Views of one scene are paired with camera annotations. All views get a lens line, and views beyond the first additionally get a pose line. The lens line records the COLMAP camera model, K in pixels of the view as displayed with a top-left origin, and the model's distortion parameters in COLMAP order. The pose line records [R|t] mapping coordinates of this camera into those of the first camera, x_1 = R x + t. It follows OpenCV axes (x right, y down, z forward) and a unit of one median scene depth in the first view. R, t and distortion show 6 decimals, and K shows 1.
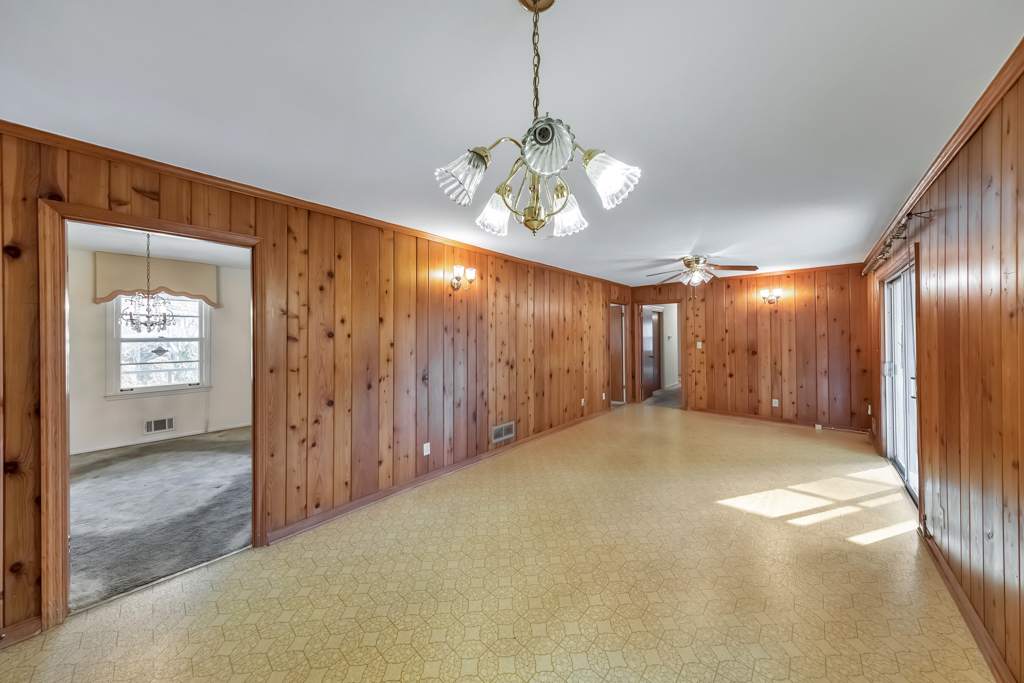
lens RADIAL K [[325.8, 0, 525.0], [0, 325.8, 332.4], [0, 0, 1]] dist [0.003595, -0.000700]
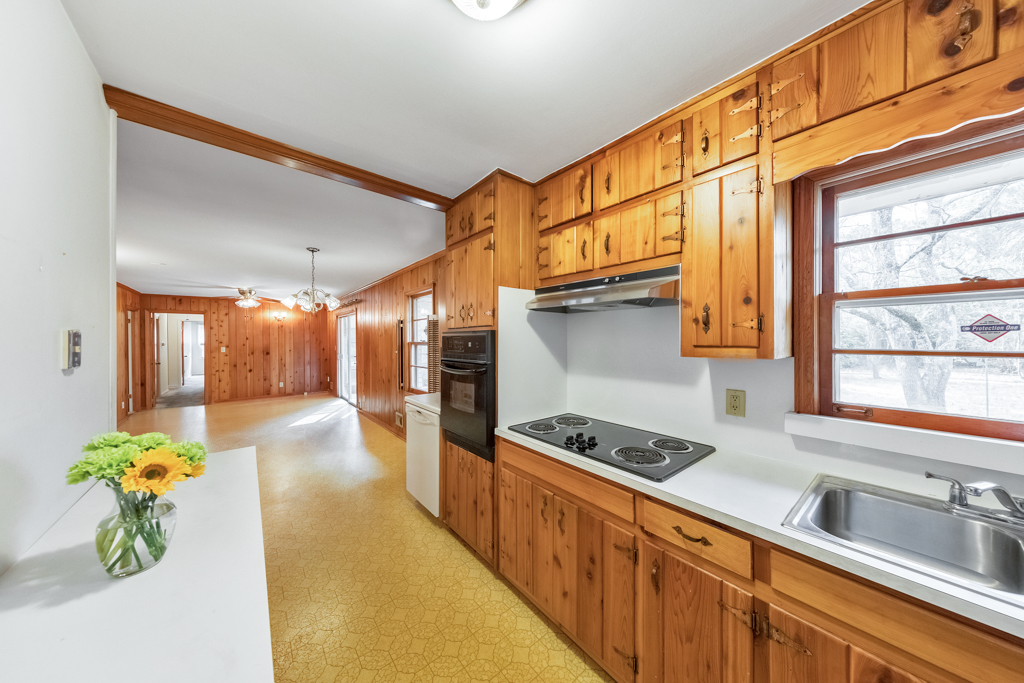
lens RADIAL K [[325.8, 0, 509.3], [0, 325.8, 340.3], [0, 0, 1]] dist [0.003595, -0.000700]
pose [[0.160894, -0.003088, 0.986967, -0.579047], [-0.003073, 0.999989, 0.003630, -0.005571], [-0.986967, -0.003617, 0.160883, -0.317727]]
